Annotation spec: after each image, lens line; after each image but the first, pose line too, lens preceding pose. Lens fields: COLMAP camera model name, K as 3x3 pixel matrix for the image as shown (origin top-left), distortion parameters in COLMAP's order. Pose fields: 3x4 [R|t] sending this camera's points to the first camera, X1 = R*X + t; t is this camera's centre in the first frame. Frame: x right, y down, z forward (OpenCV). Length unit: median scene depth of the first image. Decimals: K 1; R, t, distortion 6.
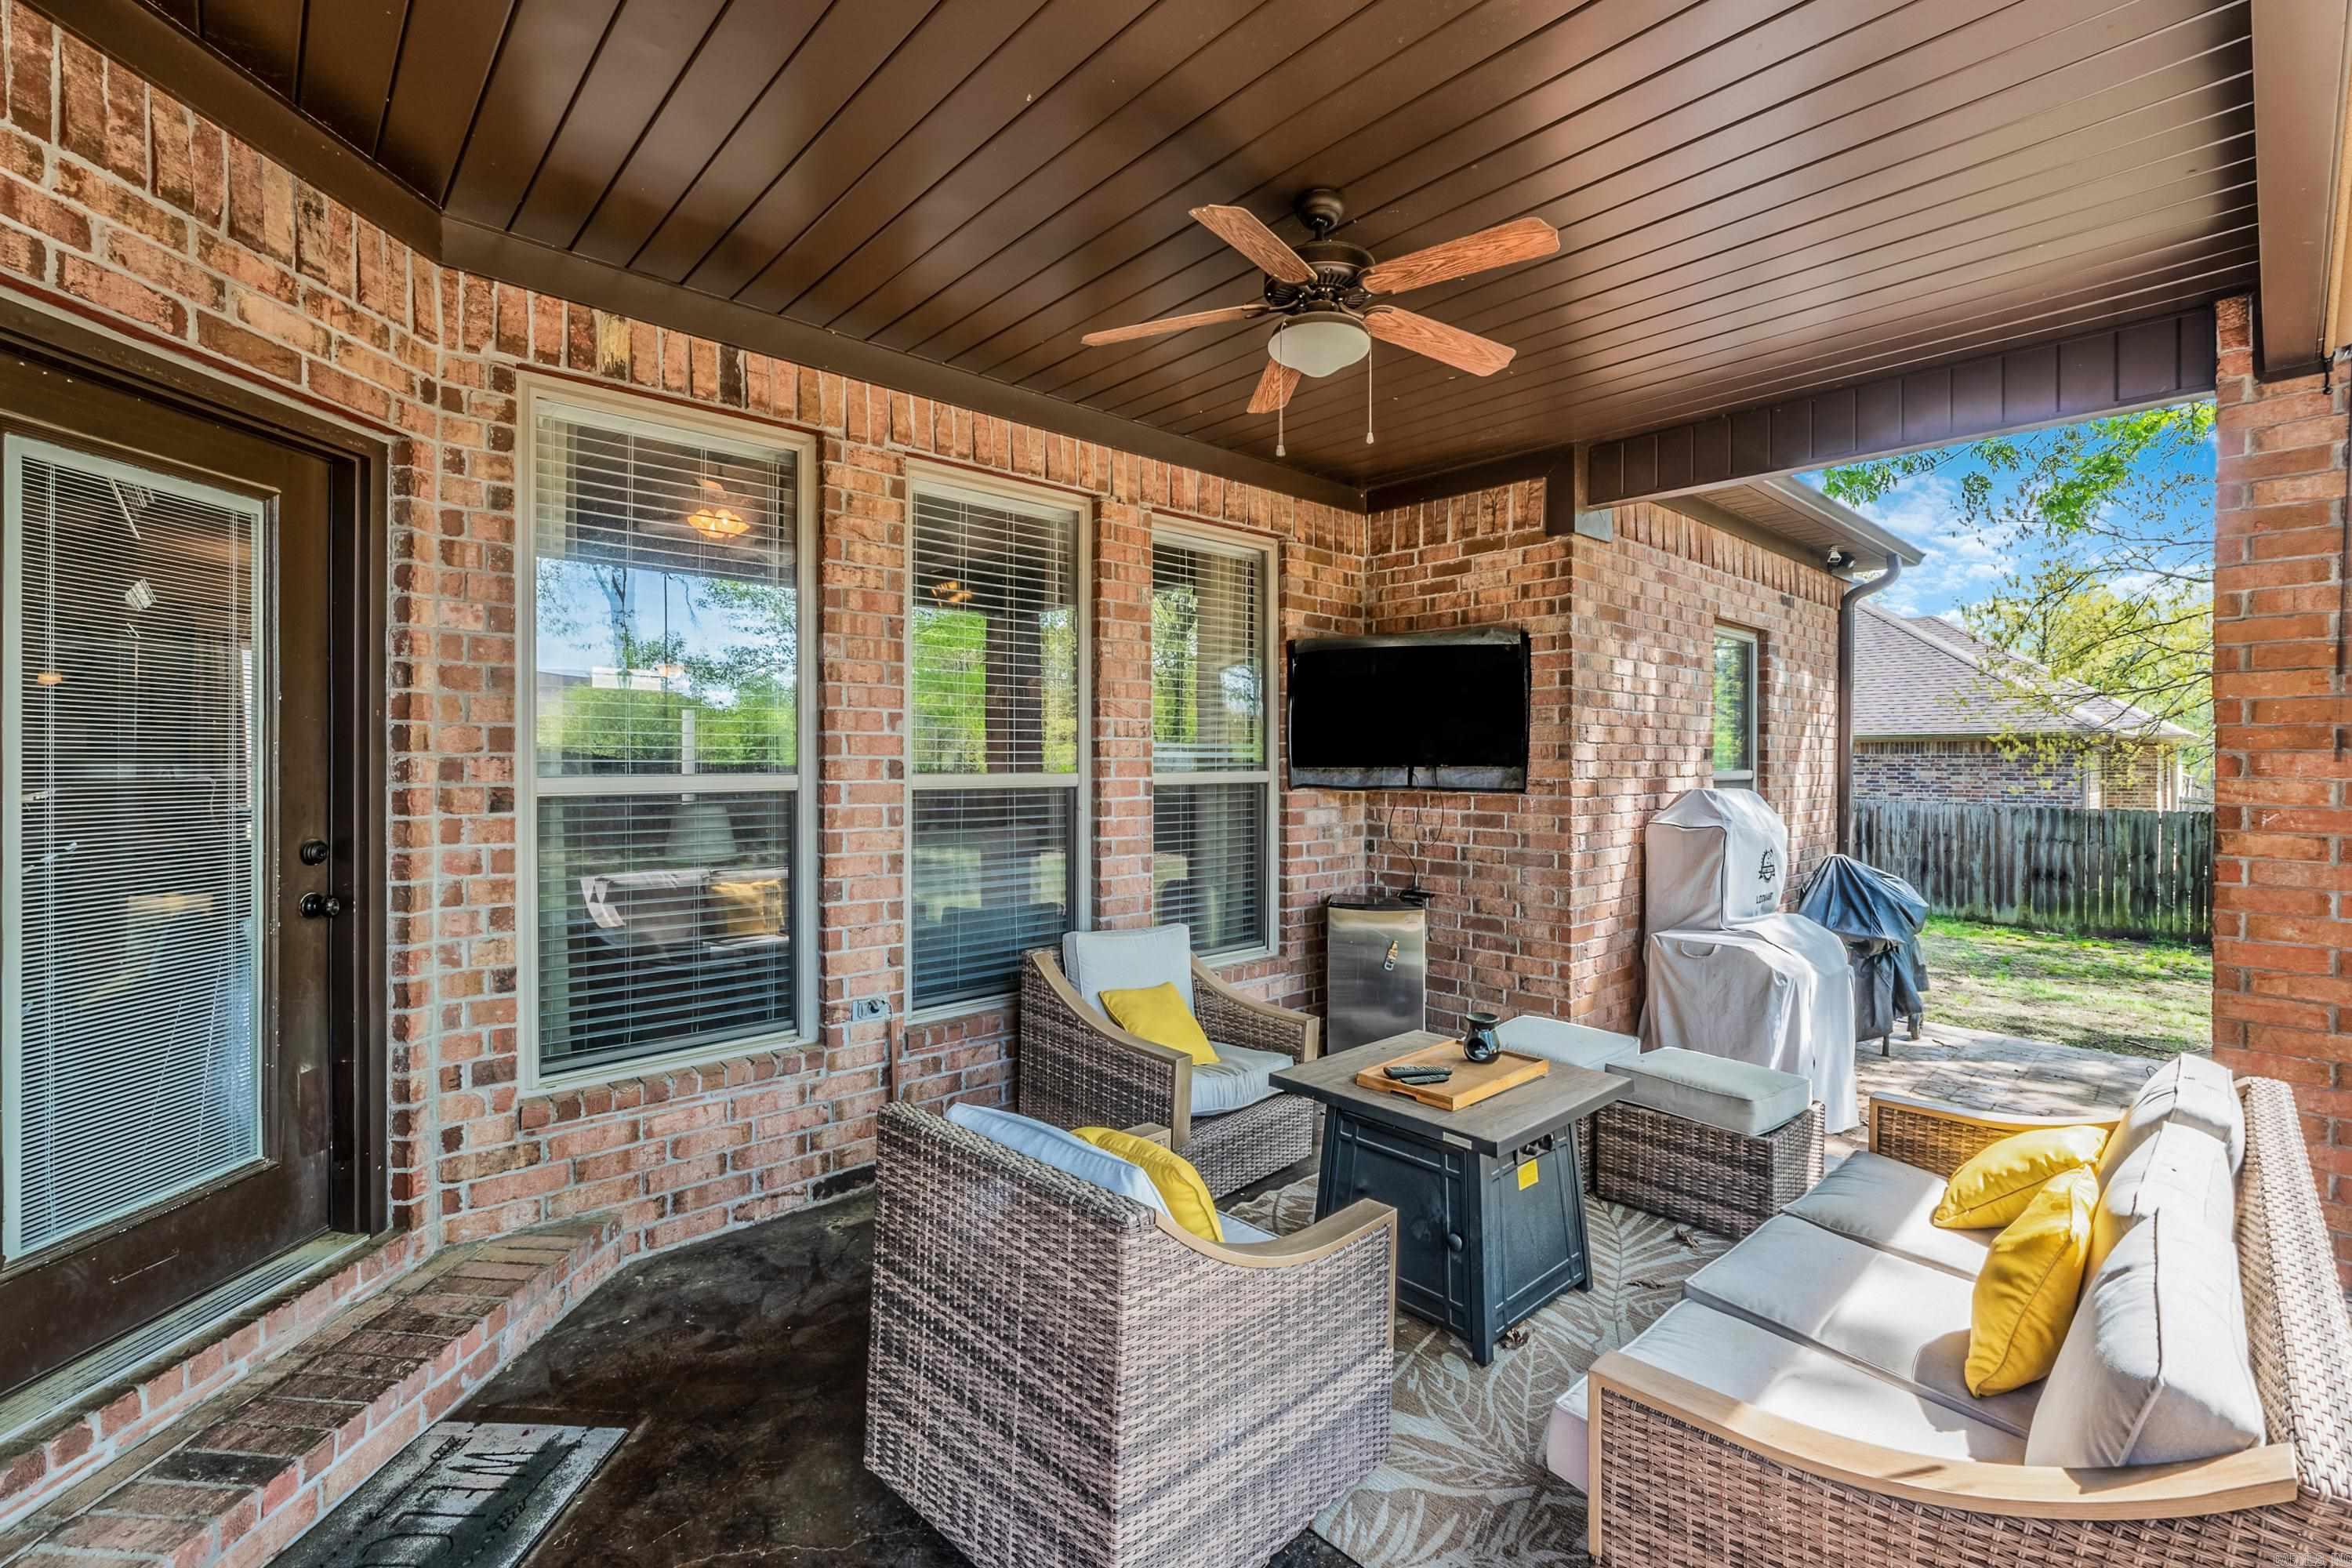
lens RADIAL K [[1000.0, 0, 1159.9], [0, 1000.0, 762.7], [0, 0, 1]] dist [-0.003757, -0.002072]
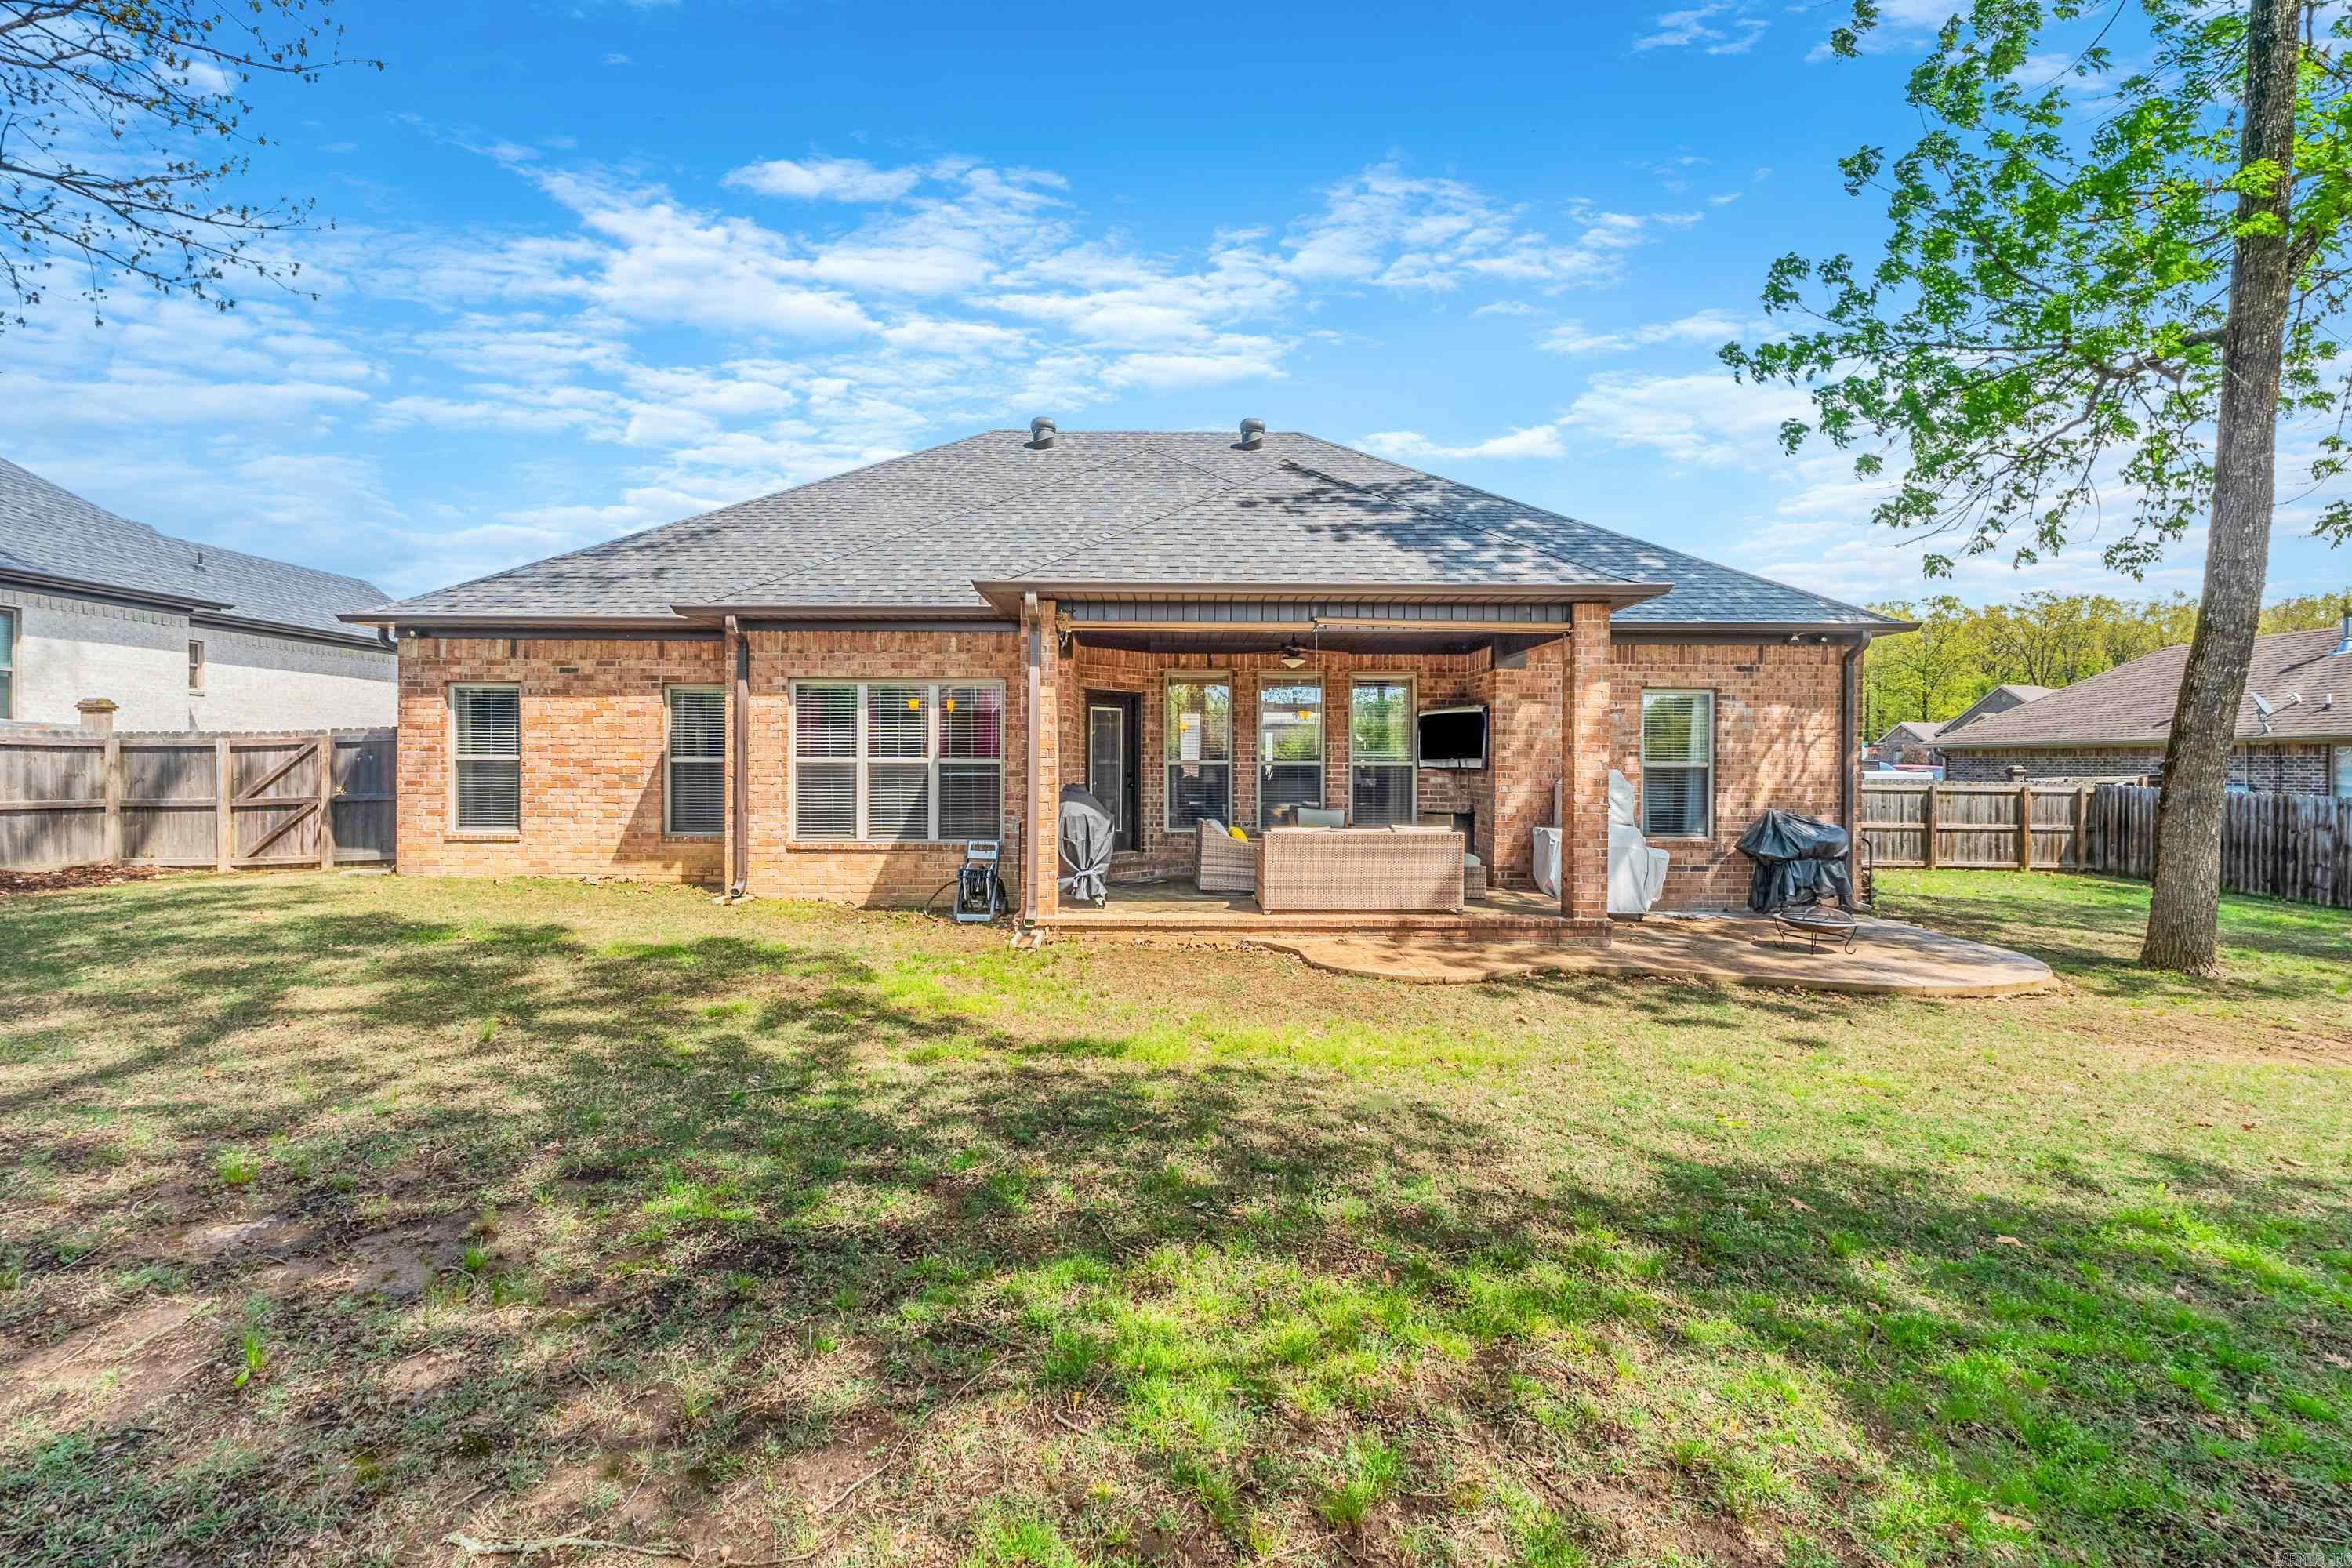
lens RADIAL K [[1000.0, 0, 1177.9], [0, 1000.0, 775.7], [0, 0, 1]] dist [-0.003757, -0.002072]
pose [[0.748718, 0.018050, -0.662643, 2.419679], [-0.005548, 0.999765, 0.020965, -0.010397], [0.662866, -0.012020, 0.748642, -2.365329]]
